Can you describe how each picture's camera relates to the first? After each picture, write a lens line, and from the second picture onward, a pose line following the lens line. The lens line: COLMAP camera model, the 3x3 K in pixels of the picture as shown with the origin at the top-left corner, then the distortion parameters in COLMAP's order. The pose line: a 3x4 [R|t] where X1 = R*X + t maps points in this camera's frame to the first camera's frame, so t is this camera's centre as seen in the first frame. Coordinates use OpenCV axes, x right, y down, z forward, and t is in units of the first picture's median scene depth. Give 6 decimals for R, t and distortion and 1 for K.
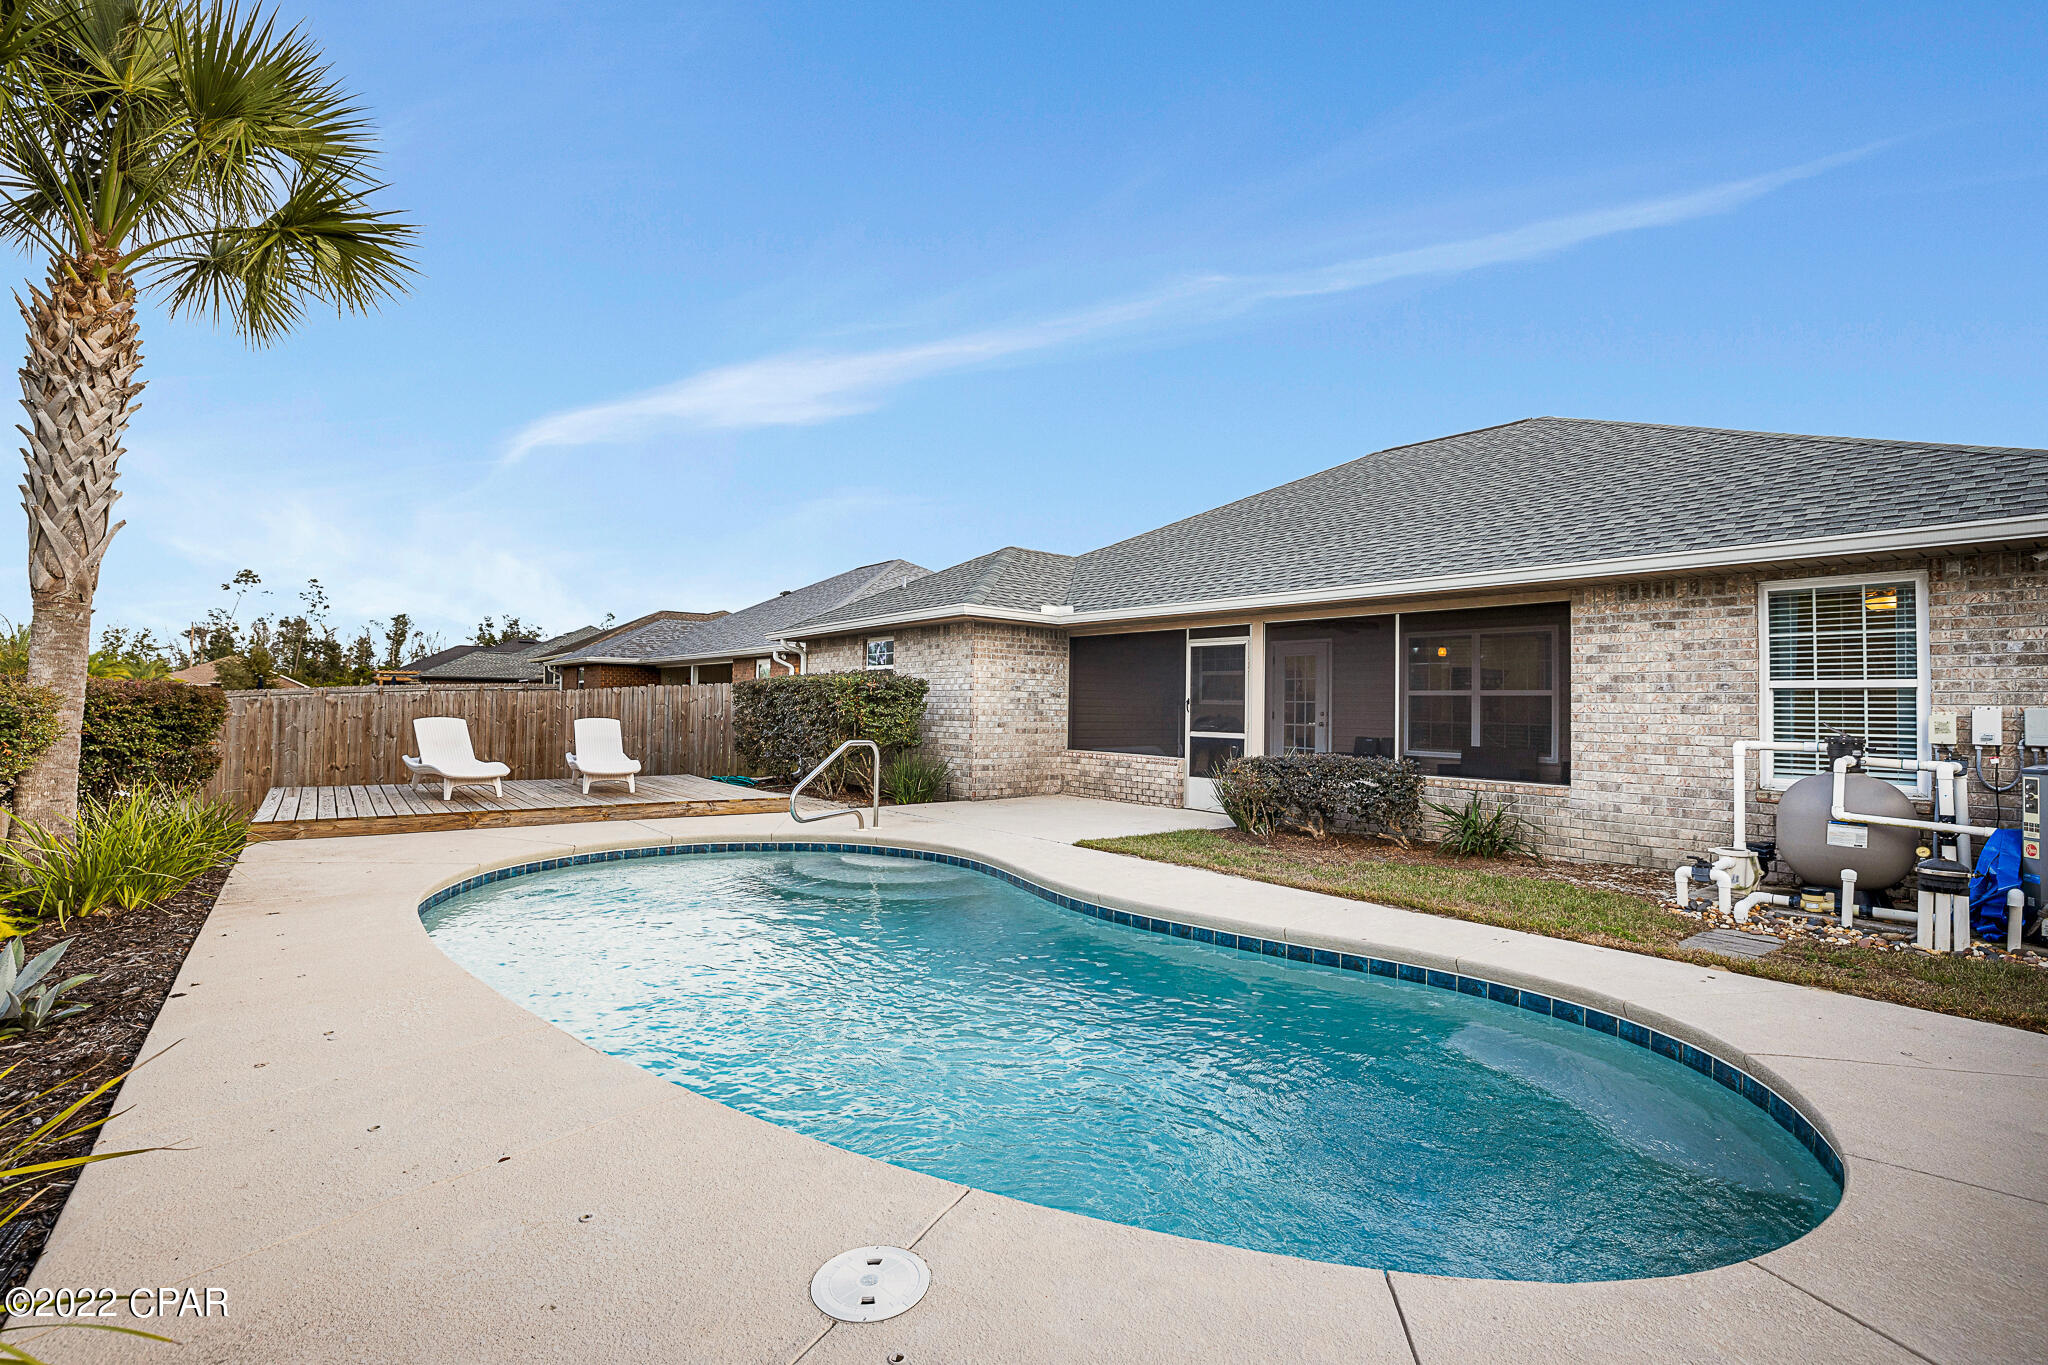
lens RADIAL K [[900.7, 0, 1024.0], [0, 900.7, 682.5], [0, 0, 1]] dist [-0.051559, 0.026098]
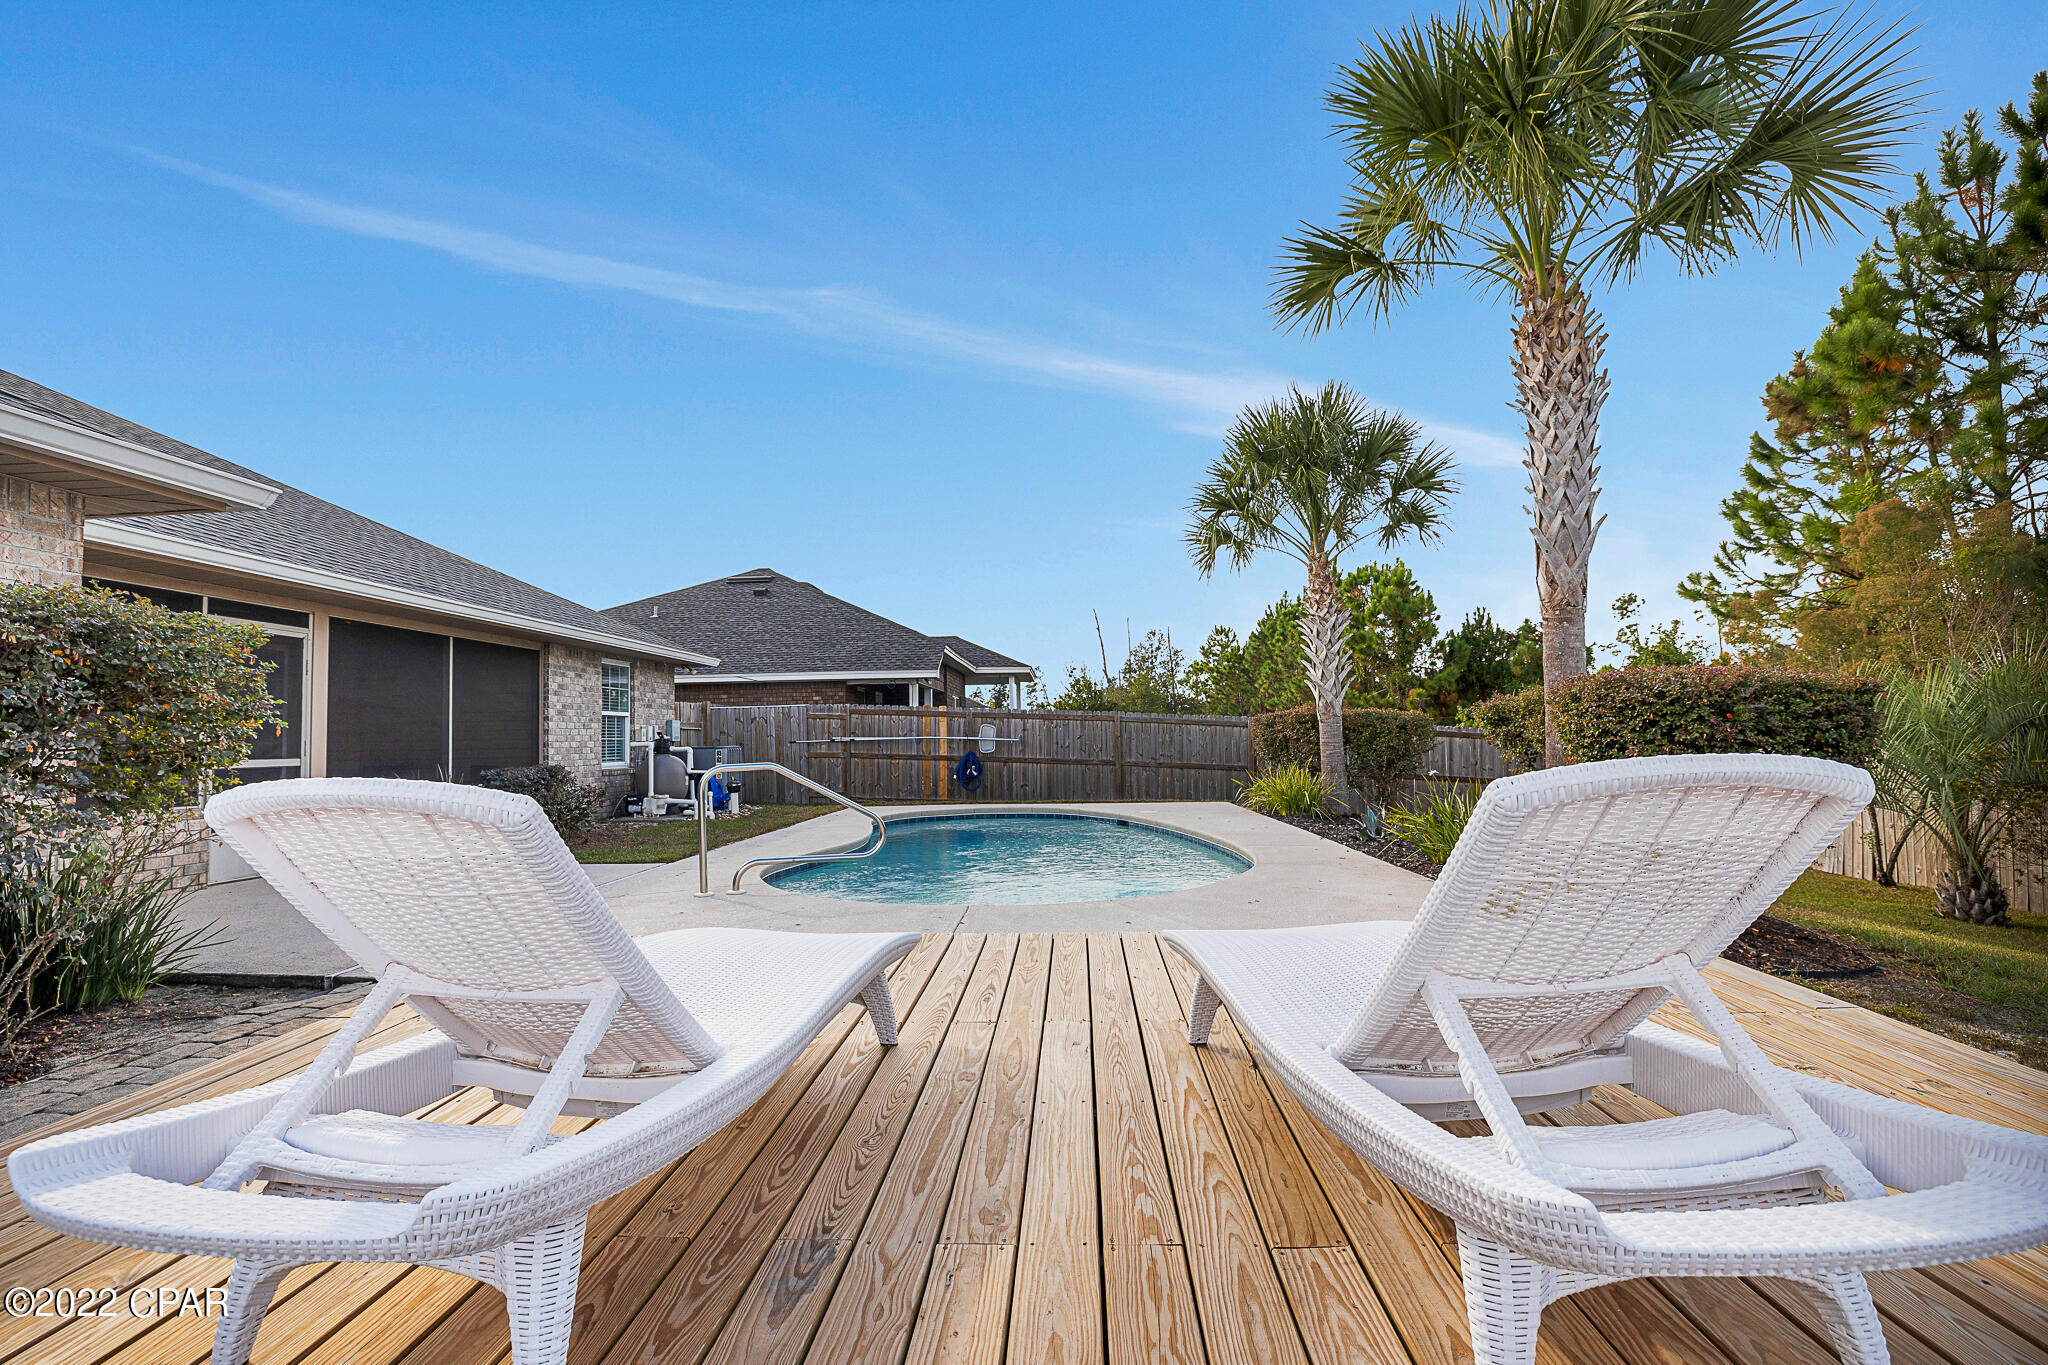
lens RADIAL K [[917.7, 0, 1024.0], [0, 917.7, 682.5], [0, 0, 1]] dist [-0.022684, 0.000103]
pose [[-0.747949, 0.030698, 0.663046, -0.691811], [-0.020133, 0.997421, -0.068890, 0.033274], [-0.663451, -0.064875, -0.745402, 1.153241]]
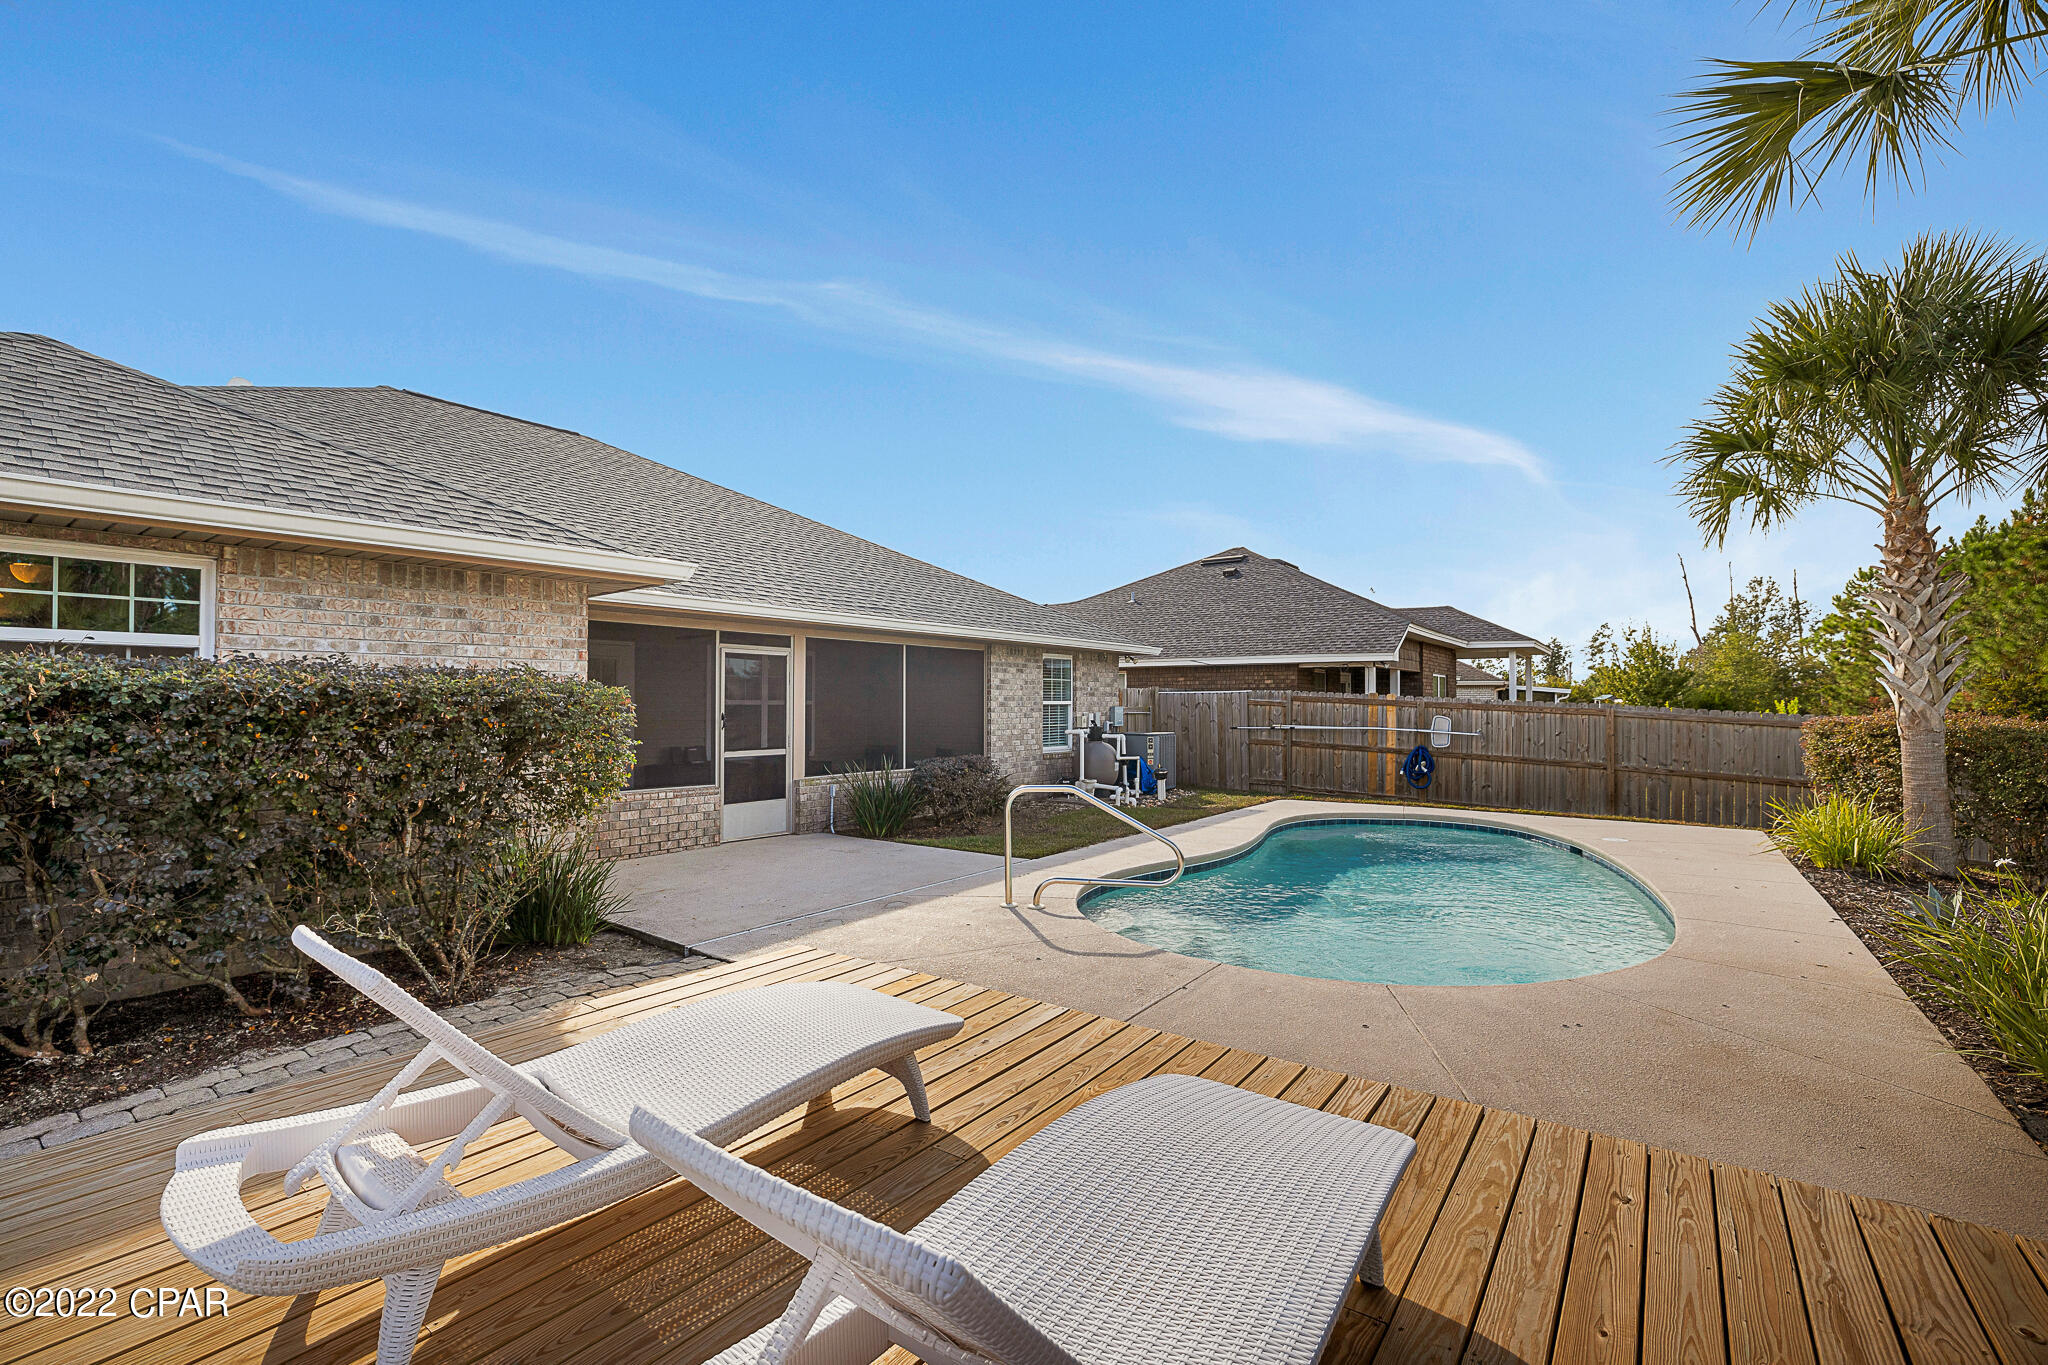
lens RADIAL K [[900.7, 0, 1024.0], [0, 900.7, 682.5], [0, 0, 1]] dist [-0.051559, 0.026098]
pose [[-0.267785, -0.002044, 0.963476, -0.745041], [-0.038794, 0.999210, -0.008662, -0.015783], [-0.962697, -0.039697, -0.267653, 1.005611]]
